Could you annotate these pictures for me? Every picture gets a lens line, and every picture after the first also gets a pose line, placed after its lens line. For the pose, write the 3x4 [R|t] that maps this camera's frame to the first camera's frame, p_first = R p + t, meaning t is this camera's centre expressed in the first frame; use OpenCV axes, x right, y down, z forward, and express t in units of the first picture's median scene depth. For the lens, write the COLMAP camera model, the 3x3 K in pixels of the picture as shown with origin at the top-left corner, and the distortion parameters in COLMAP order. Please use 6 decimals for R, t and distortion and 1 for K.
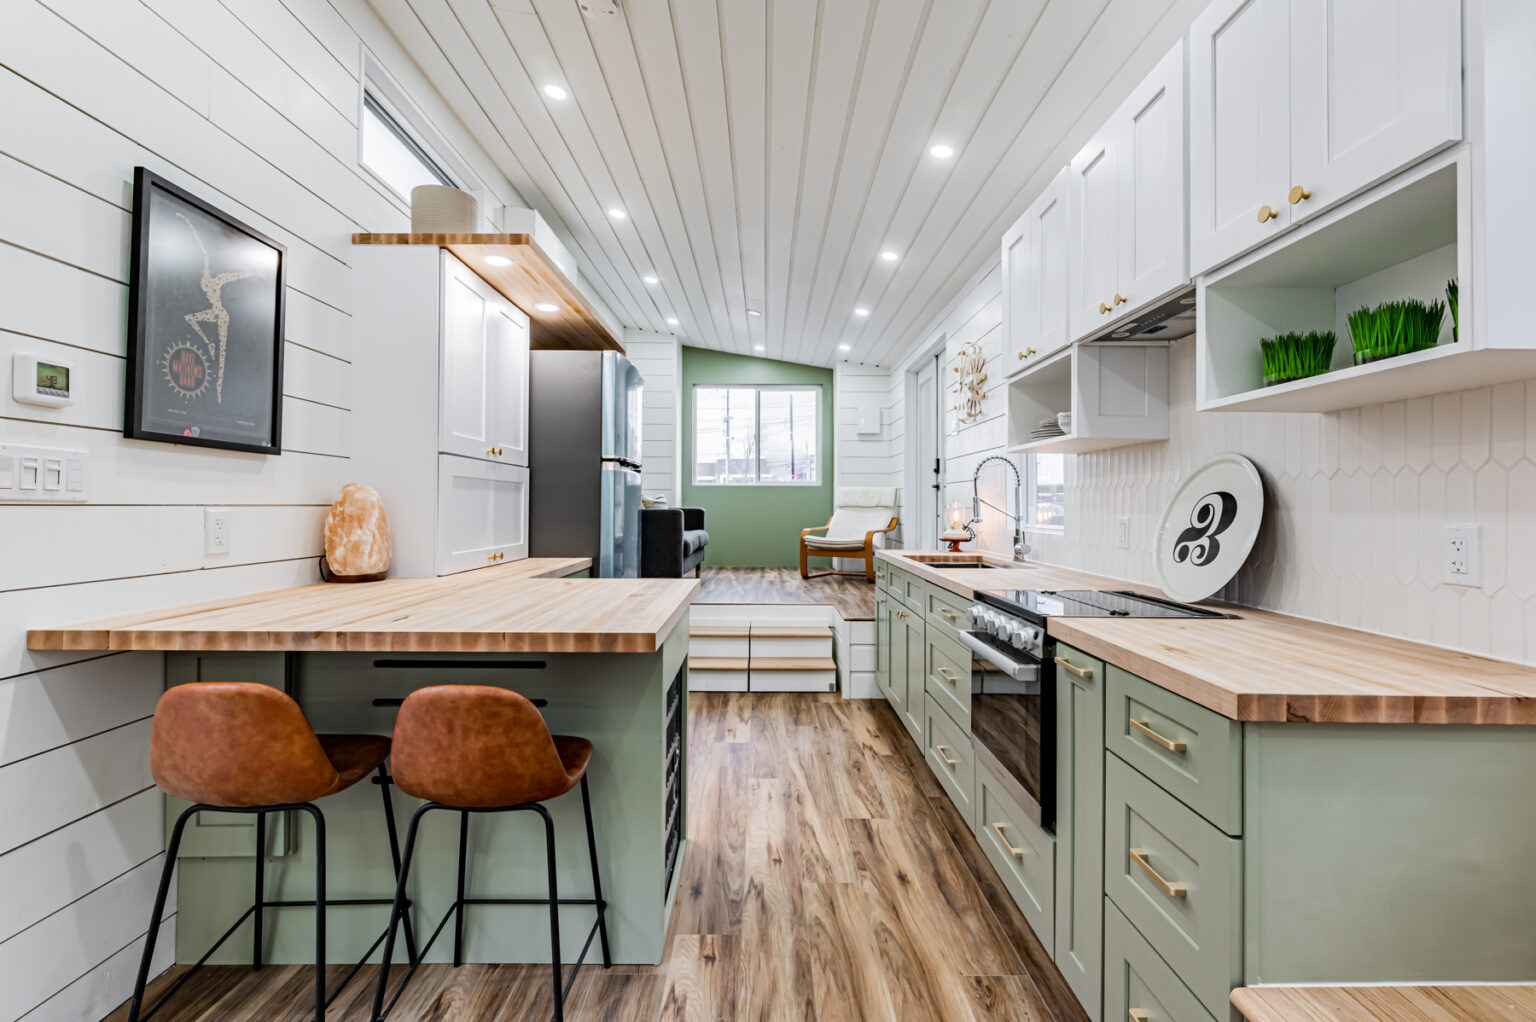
lens RADIAL K [[733.2, 0, 768.0], [0, 733.2, 511.0], [0, 0, 1]] dist [-0.001301, 0.000014]
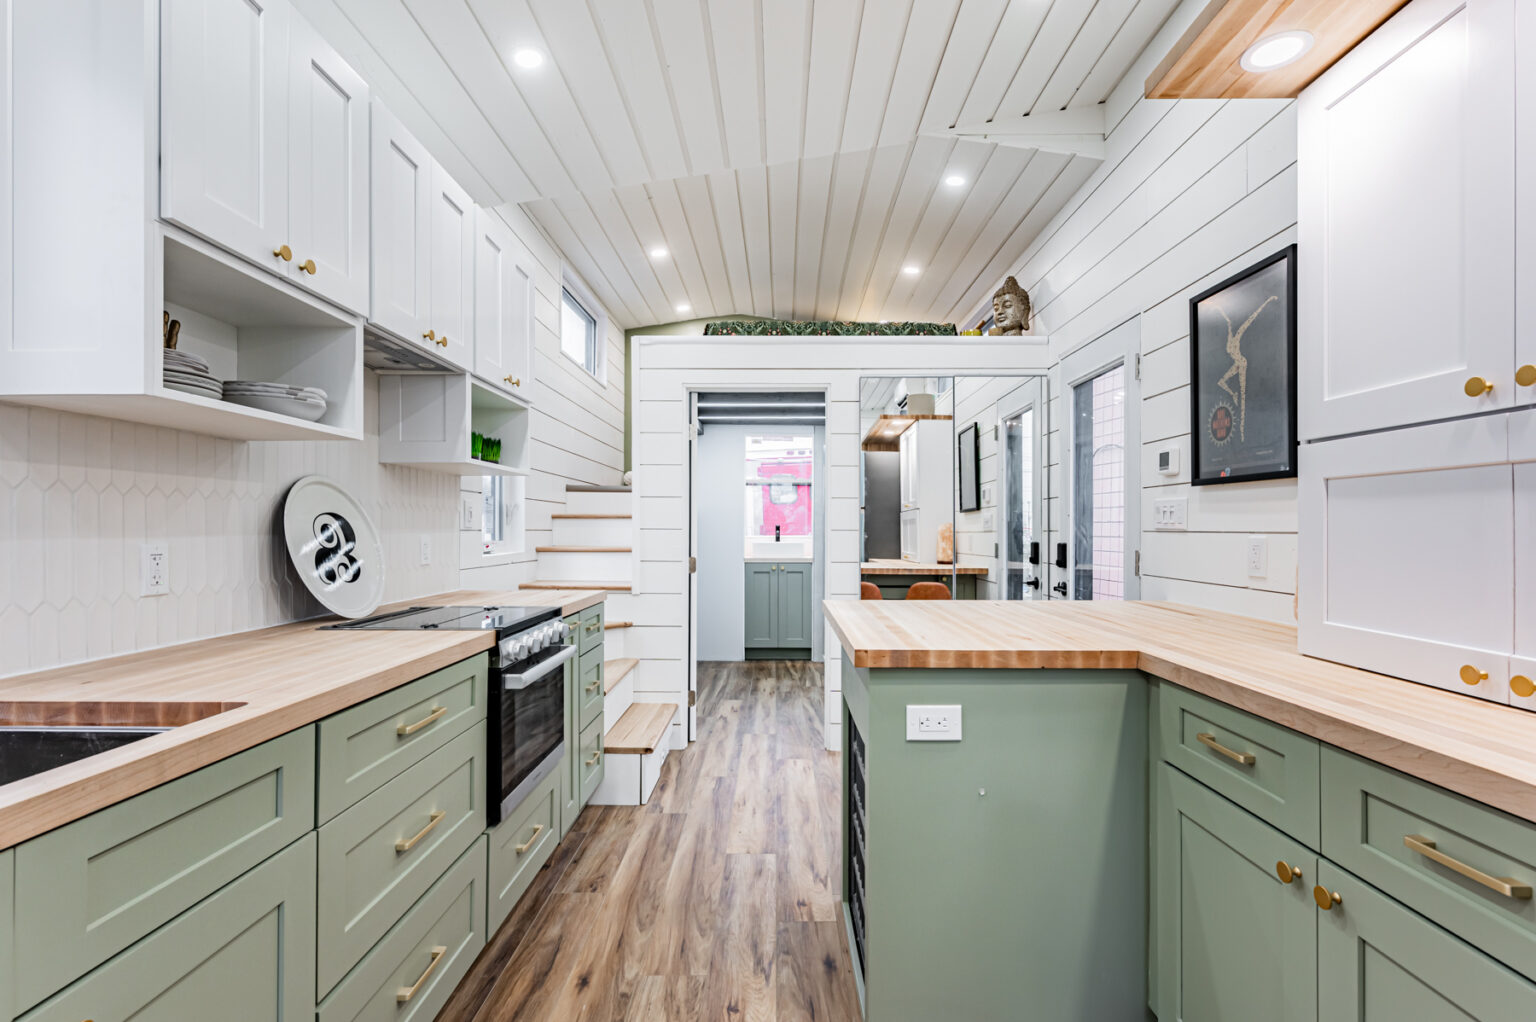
lens RADIAL K [[598.9, 0, 763.3], [0, 598.9, 524.9], [0, 0, 1]] dist [0.000462, 0.000037]
pose [[-0.999653, -0.006585, 0.025506, -0.030580], [-0.006680, 0.999971, -0.003627, -0.009345], [-0.025481, -0.003797, -0.999668, 1.625000]]
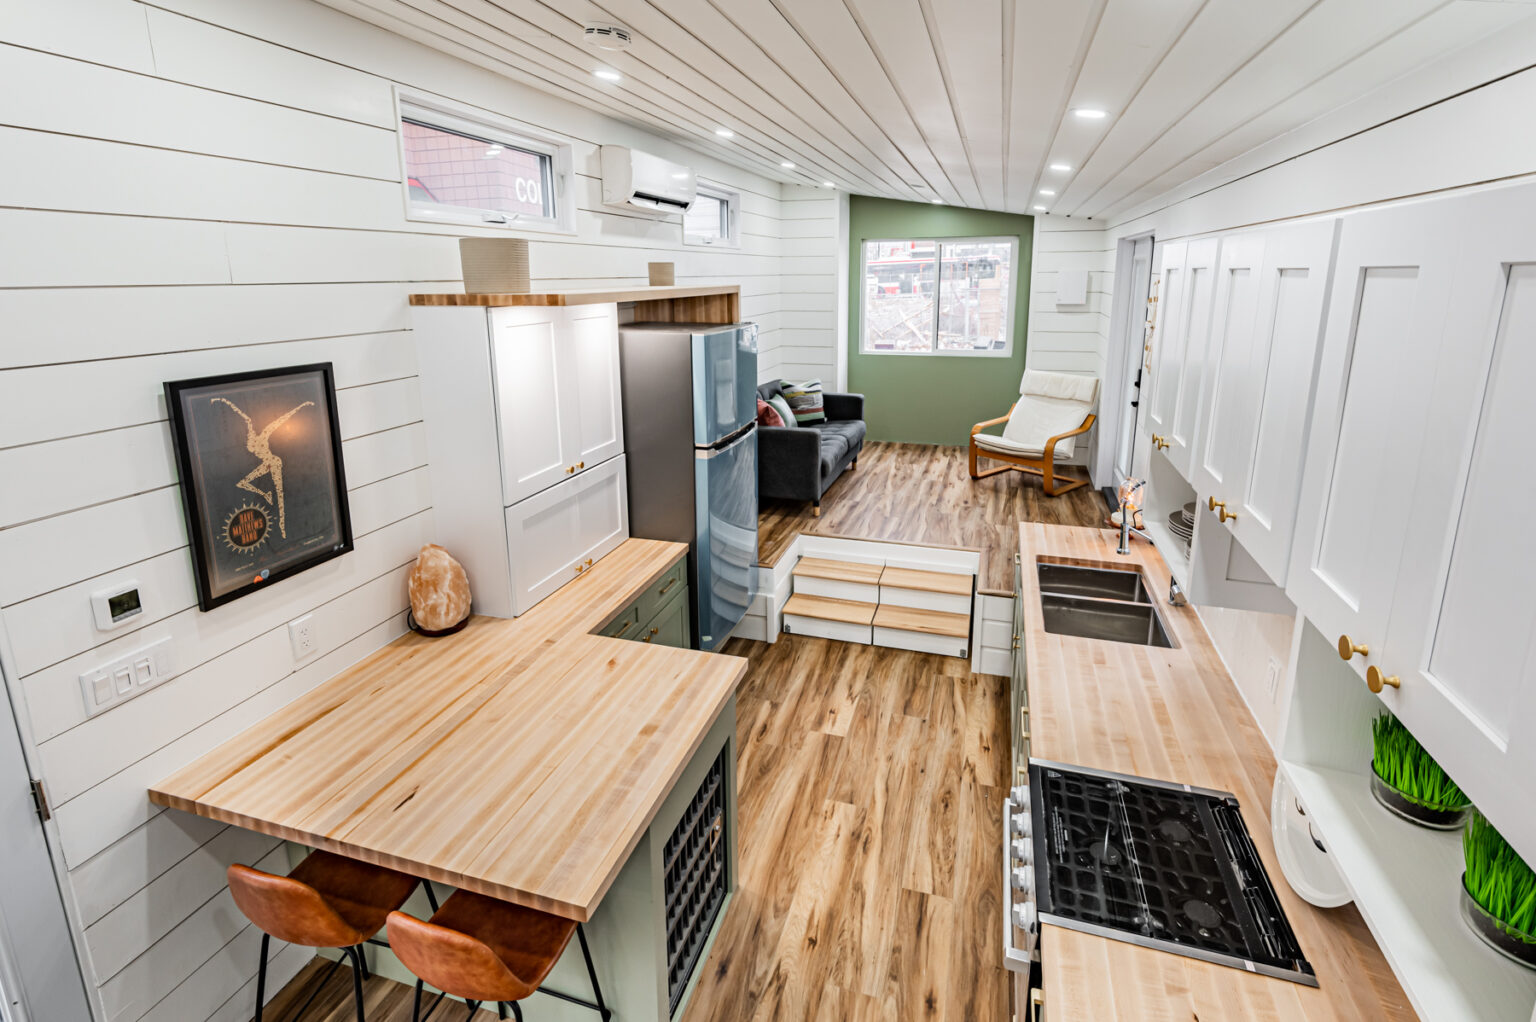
lens RADIAL K [[784.1, 0, 770.3], [0, 784.1, 401.1], [0, 0, 1]] dist [-0.001569, -0.000120]
pose [[0.945661, 0.064205, -0.318753, 0.262992], [0.012707, 0.972265, 0.233536, -0.517690], [0.324906, -0.224896, 0.918617, 0.162415]]
